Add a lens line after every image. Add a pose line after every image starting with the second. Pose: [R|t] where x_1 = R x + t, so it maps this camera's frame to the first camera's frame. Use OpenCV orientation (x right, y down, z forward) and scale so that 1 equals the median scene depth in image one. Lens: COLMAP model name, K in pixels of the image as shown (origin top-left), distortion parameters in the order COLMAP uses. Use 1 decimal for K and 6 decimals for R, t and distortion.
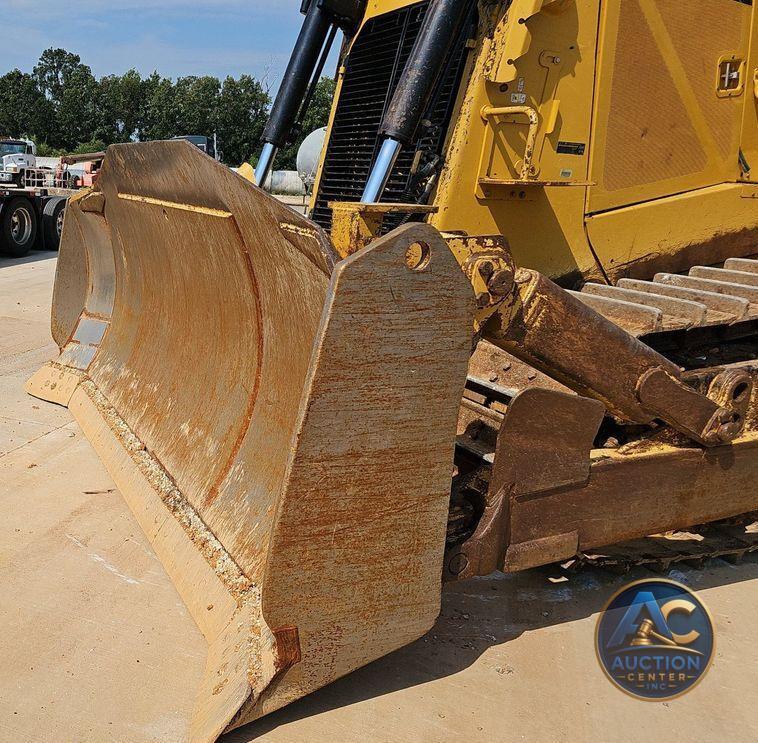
lens RADIAL K [[760.6, 0, 186.5], [0, 760.6, 435.8], [0, 0, 1]] dist [0.055555, -0.038990]
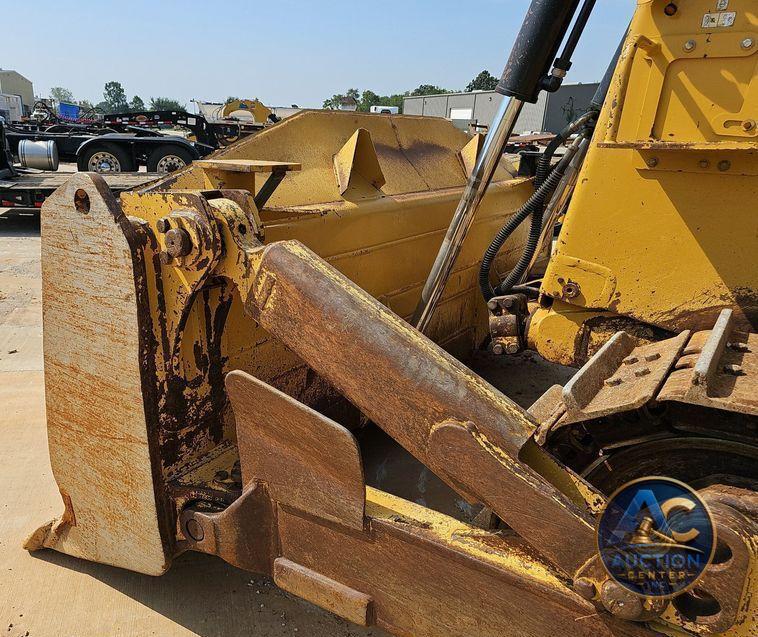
lens RADIAL K [[597.4, 0, 309.6], [0, 597.4, 347.0], [0, 0, 1]] dist [0.034691, -0.003150]
pose [[0.560538, 0.257351, -0.787126, 0.876755], [-0.274651, 0.954464, 0.116474, -0.164908], [0.781258, 0.150896, 0.605695, 0.556194]]
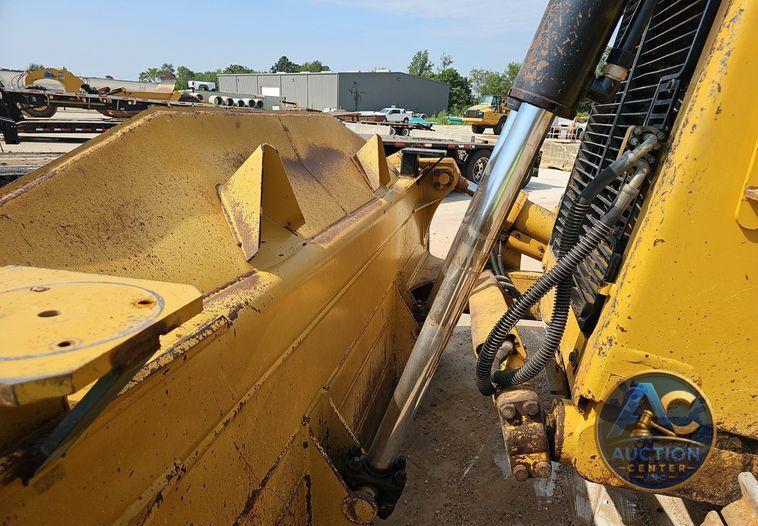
lens RADIAL K [[495.7, 0, 386.3], [0, 495.7, 290.3], [0, 0, 1]] dist [0.036263, -0.020493]
pose [[0.864651, 0.167844, -0.473506, 0.431026], [-0.175302, 0.984096, 0.028720, -0.304652], [0.470795, 0.058174, 0.880322, 0.793092]]
